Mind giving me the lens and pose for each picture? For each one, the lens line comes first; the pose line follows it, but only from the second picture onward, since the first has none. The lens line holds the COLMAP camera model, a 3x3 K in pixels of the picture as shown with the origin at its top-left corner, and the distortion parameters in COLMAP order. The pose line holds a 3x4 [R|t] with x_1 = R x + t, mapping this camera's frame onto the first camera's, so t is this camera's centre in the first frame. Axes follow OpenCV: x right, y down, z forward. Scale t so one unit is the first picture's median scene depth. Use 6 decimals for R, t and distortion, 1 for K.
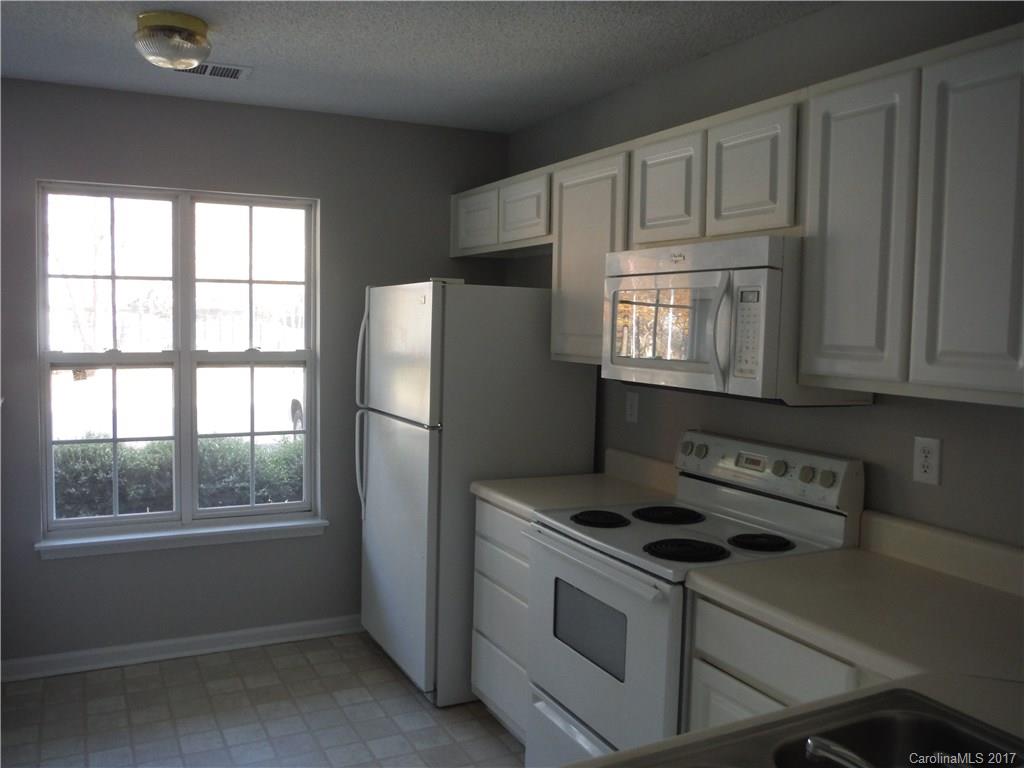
lens RADIAL K [[856.8, 0, 504.0], [0, 856.8, 382.1], [0, 0, 1]] dist [-0.120517, 0.155580]
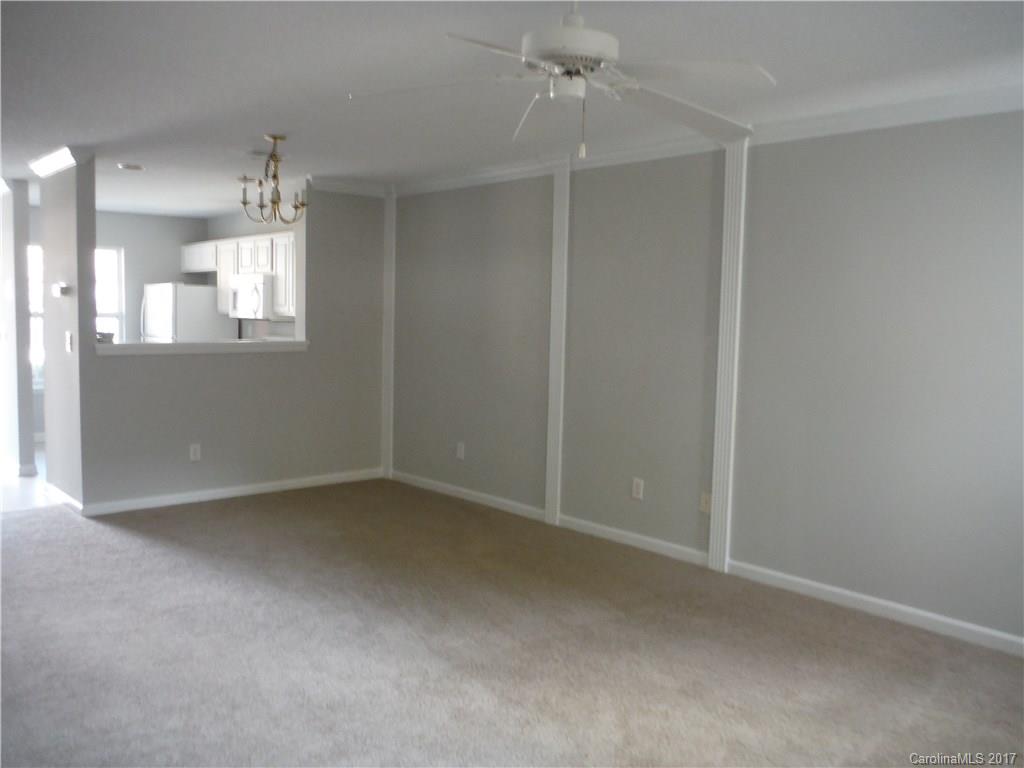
lens RADIAL K [[856.8, 0, 504.0], [0, 856.8, 382.1], [0, 0, 1]] dist [-0.120517, 0.155580]
pose [[0.964741, -0.022492, 0.262240, 0.270985], [0.017416, 0.999614, 0.021666, 0.181958], [-0.262626, -0.016335, 0.964759, -2.226781]]
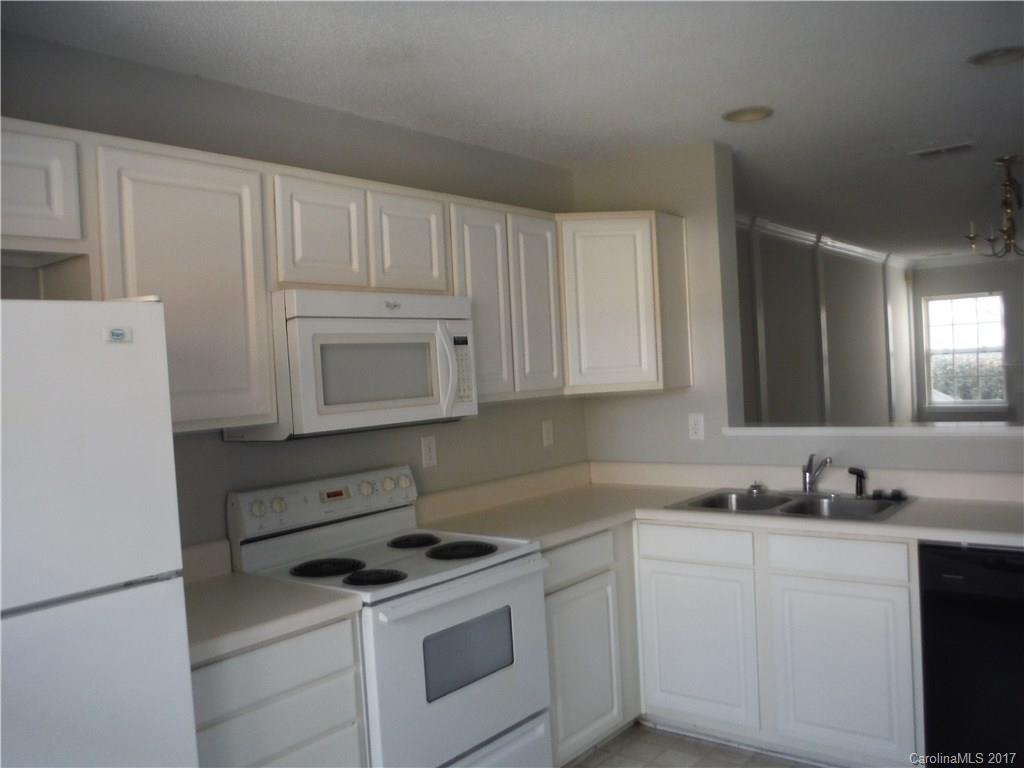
lens RADIAL K [[856.8, 0, 504.0], [0, 856.8, 382.1], [0, 0, 1]] dist [-0.120517, 0.155580]
pose [[-0.415353, -0.010351, 0.909601, -0.785249], [0.109910, 0.992038, 0.061478, -0.091809], [-0.902996, 0.125510, -0.410909, 1.227849]]
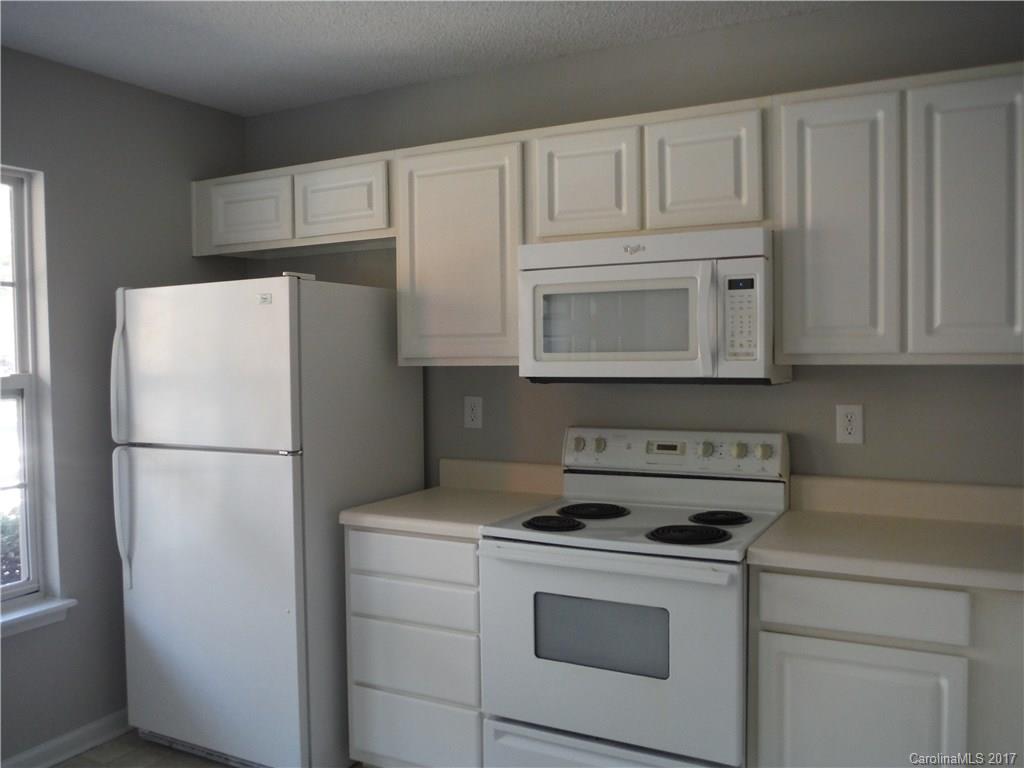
lens RADIAL K [[856.8, 0, 504.0], [0, 856.8, 382.1], [0, 0, 1]] dist [-0.120517, 0.155580]
pose [[0.816603, -0.055434, 0.574532, -0.467742], [0.072323, 0.997360, -0.006566, 0.005939], [-0.572651, 0.046914, 0.818456, 0.250437]]
